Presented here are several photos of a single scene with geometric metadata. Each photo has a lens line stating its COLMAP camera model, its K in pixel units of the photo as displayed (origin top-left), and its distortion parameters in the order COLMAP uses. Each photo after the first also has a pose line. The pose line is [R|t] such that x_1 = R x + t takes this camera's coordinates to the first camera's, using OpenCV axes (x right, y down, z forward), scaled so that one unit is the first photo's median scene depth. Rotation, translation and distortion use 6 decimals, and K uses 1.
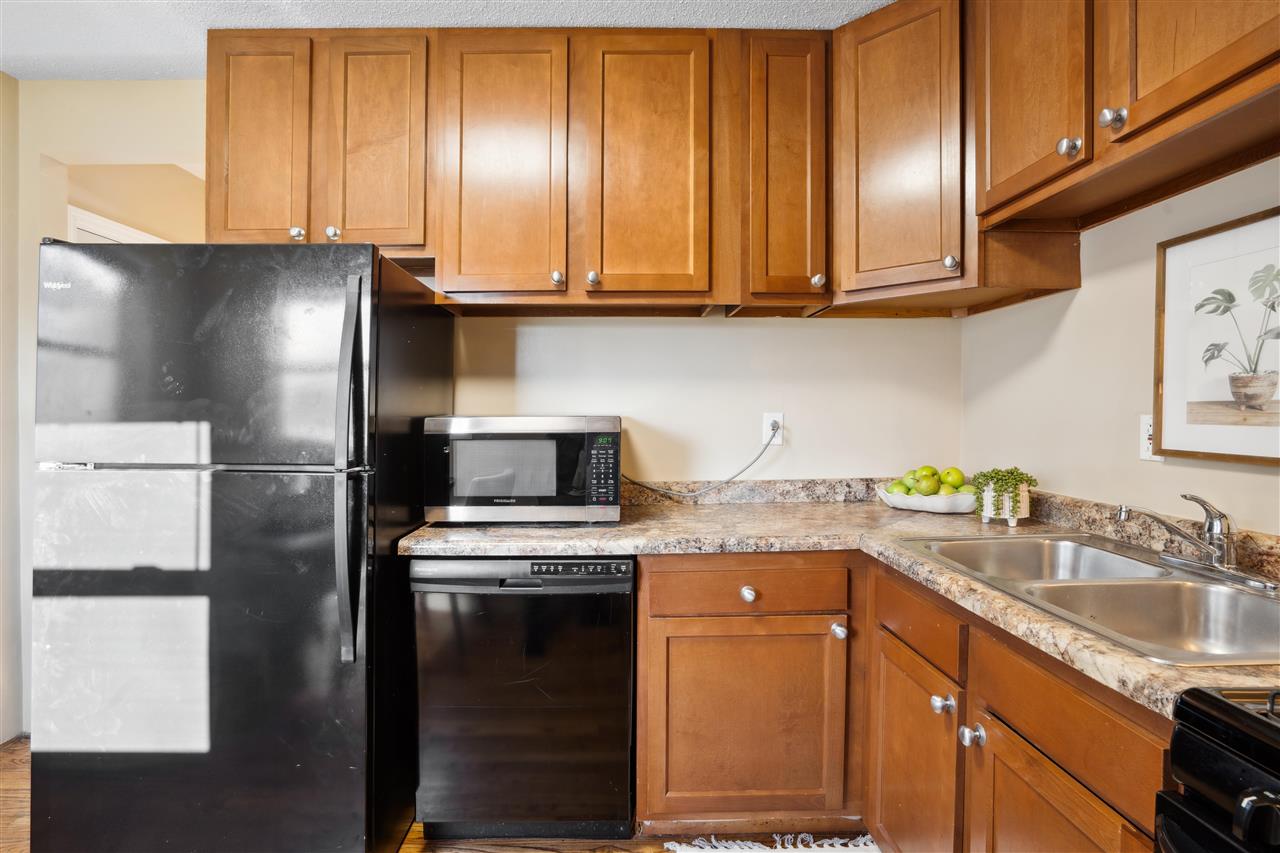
lens RADIAL K [[607.1, 0, 646.0], [0, 607.1, 408.7], [0, 0, 1]] dist [-0.030749, 0.000104]
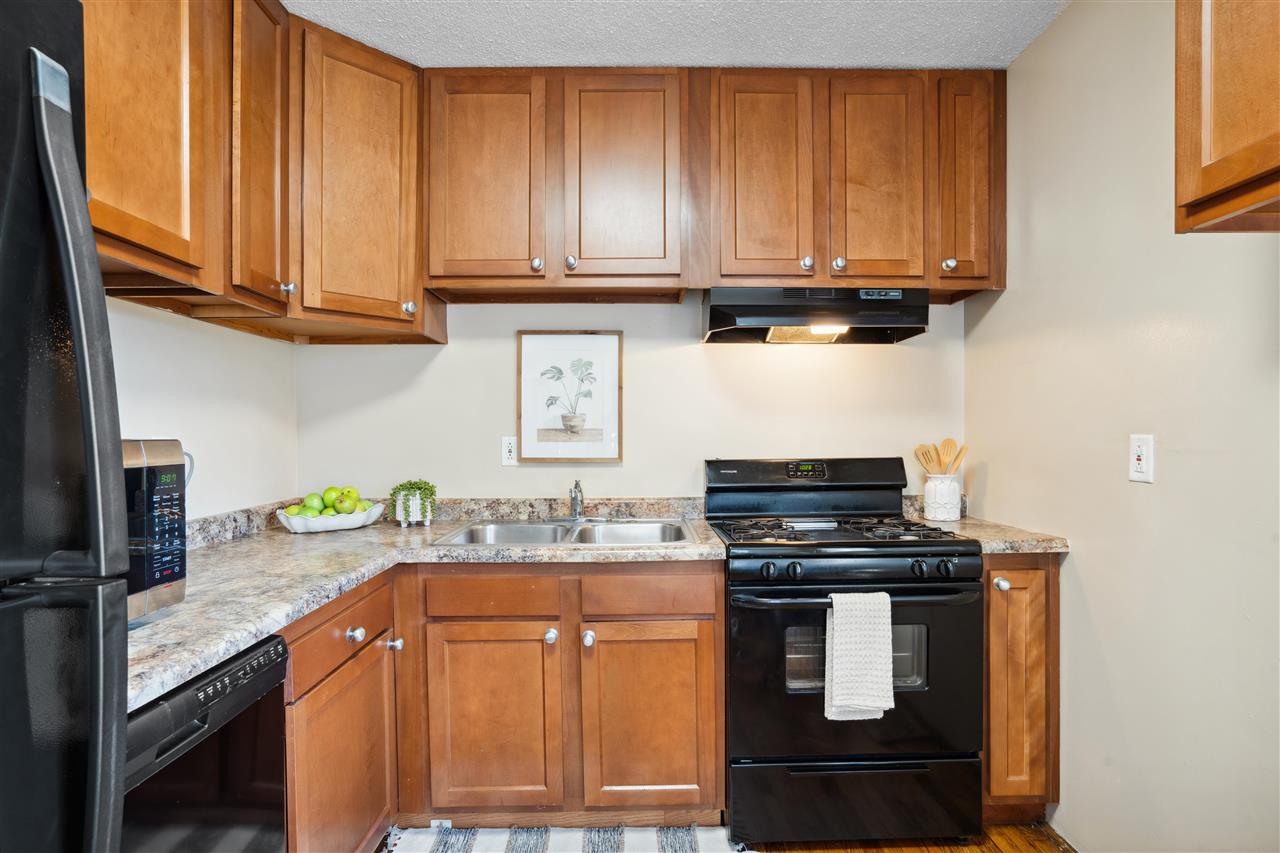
lens RADIAL K [[646.4, 0, 633.4], [0, 646.4, 427.8], [0, 0, 1]] dist [-0.057058, 0.030252]
pose [[0.040228, 0.014771, 0.999081, -0.775557], [-0.002133, 0.999890, -0.014697, 0.009870], [-0.999188, -0.001540, 0.040256, 0.547790]]
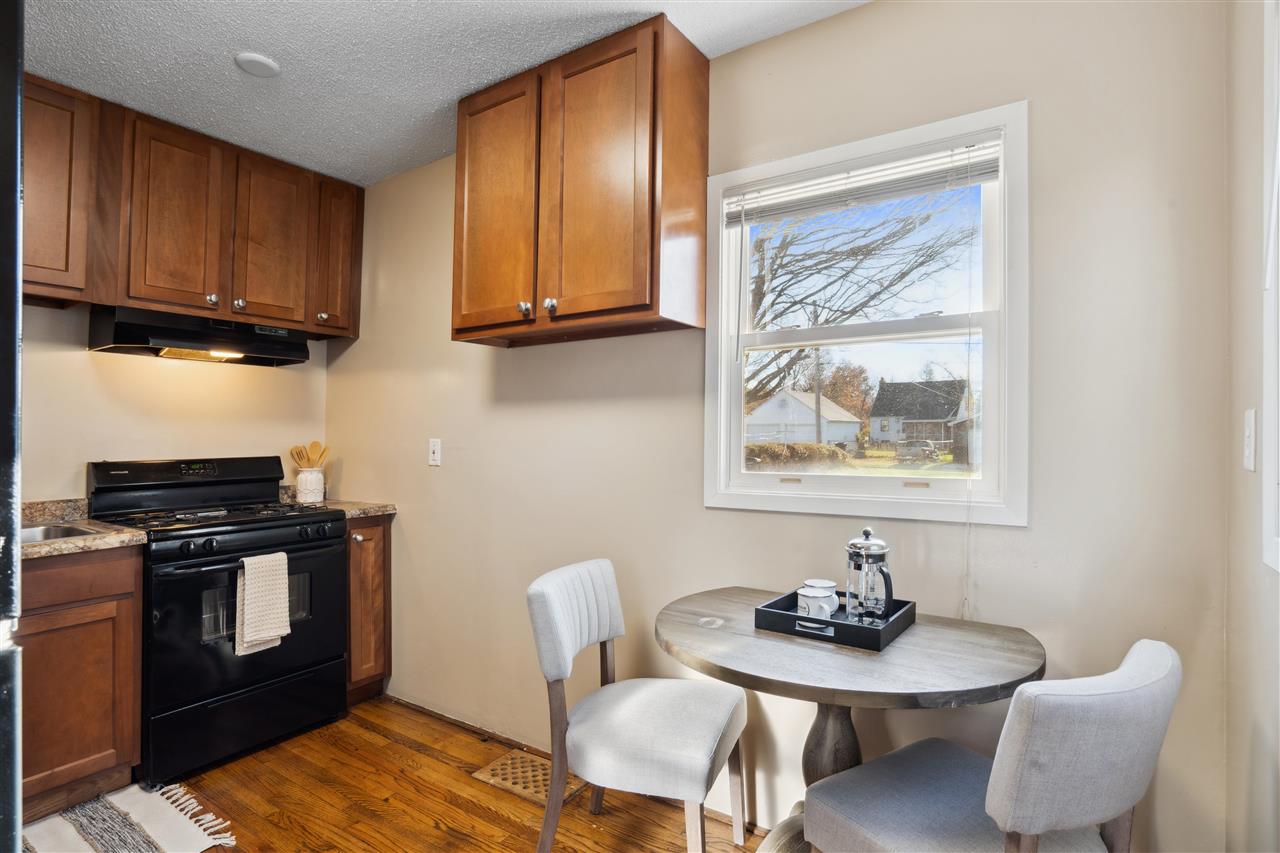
lens RADIAL K [[646.4, 0, 633.4], [0, 646.4, 427.8], [0, 0, 1]] dist [-0.057058, 0.030252]
pose [[-0.810235, 0.013099, 0.585959, -1.244342], [0.001807, 0.999801, -0.019850, 0.010398], [-0.586103, -0.015024, -0.810097, 0.913727]]
